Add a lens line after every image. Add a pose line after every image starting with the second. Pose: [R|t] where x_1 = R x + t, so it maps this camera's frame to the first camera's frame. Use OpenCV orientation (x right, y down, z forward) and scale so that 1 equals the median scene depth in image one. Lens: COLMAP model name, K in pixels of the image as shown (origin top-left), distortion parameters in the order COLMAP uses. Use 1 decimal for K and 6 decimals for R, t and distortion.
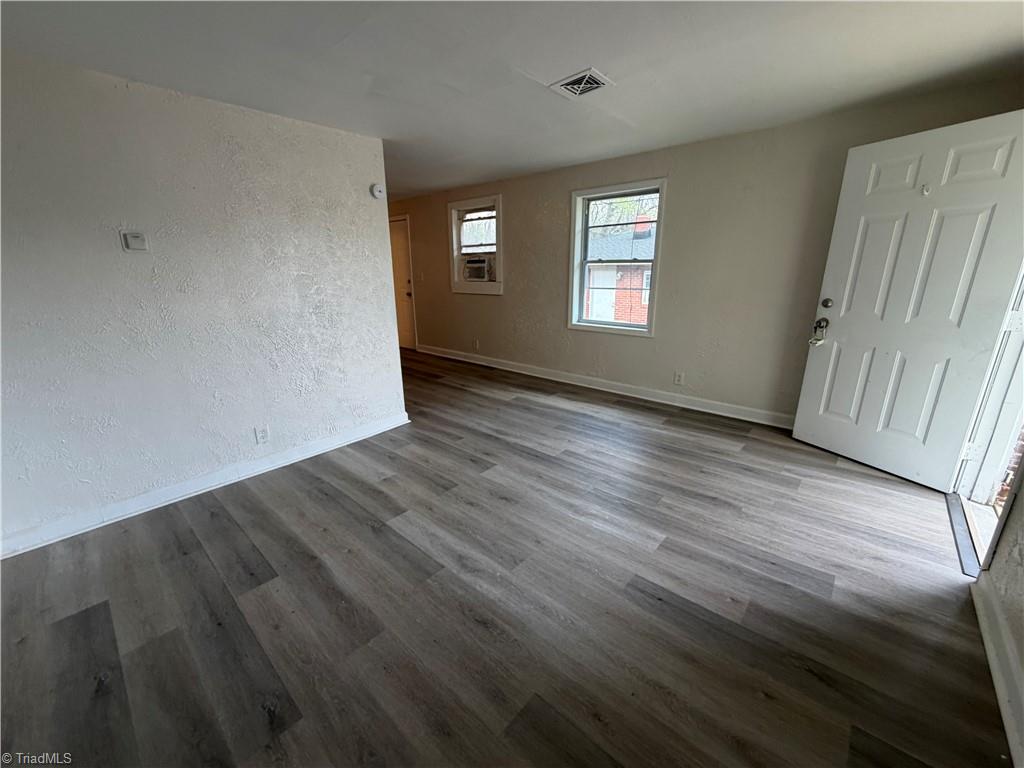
lens RADIAL K [[409.2, 0, 513.2], [0, 409.2, 384.1], [0, 0, 1]] dist [-0.001455, -0.000116]
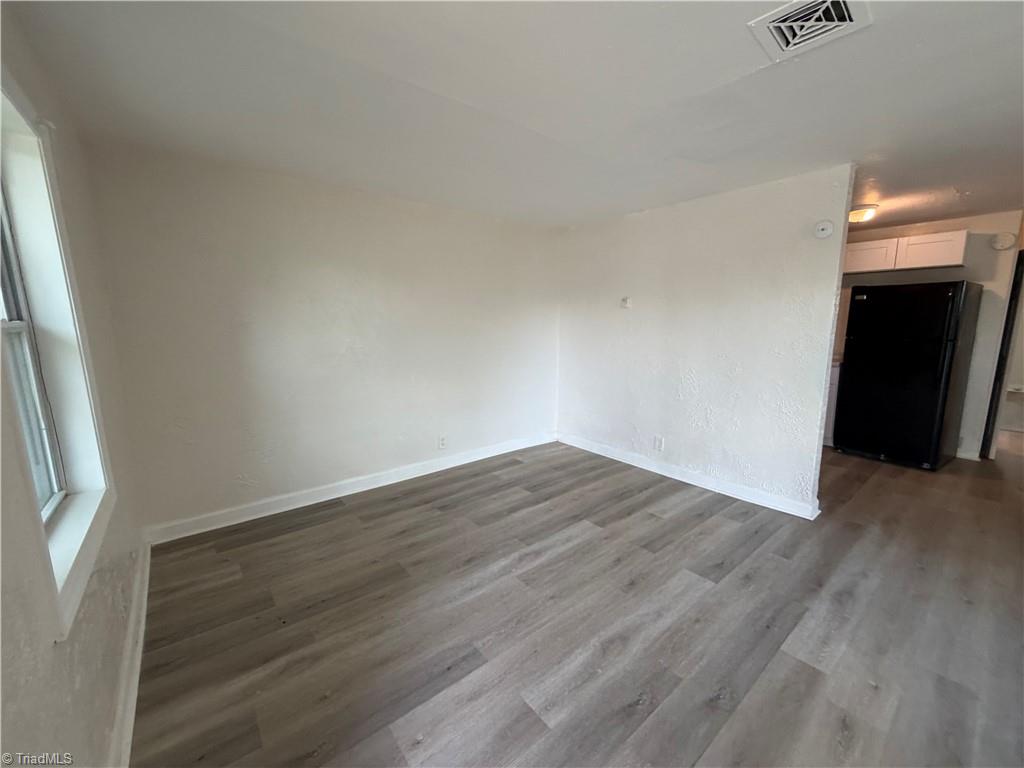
lens RADIAL K [[409.2, 0, 512.1], [0, 409.2, 385.9], [0, 0, 1]] dist [-0.001455, -0.000116]
pose [[-0.156681, 0.178610, -0.971365, 0.866467], [-0.264834, 0.939896, 0.215542, -0.259713], [0.951480, 0.291022, -0.099962, 0.786309]]
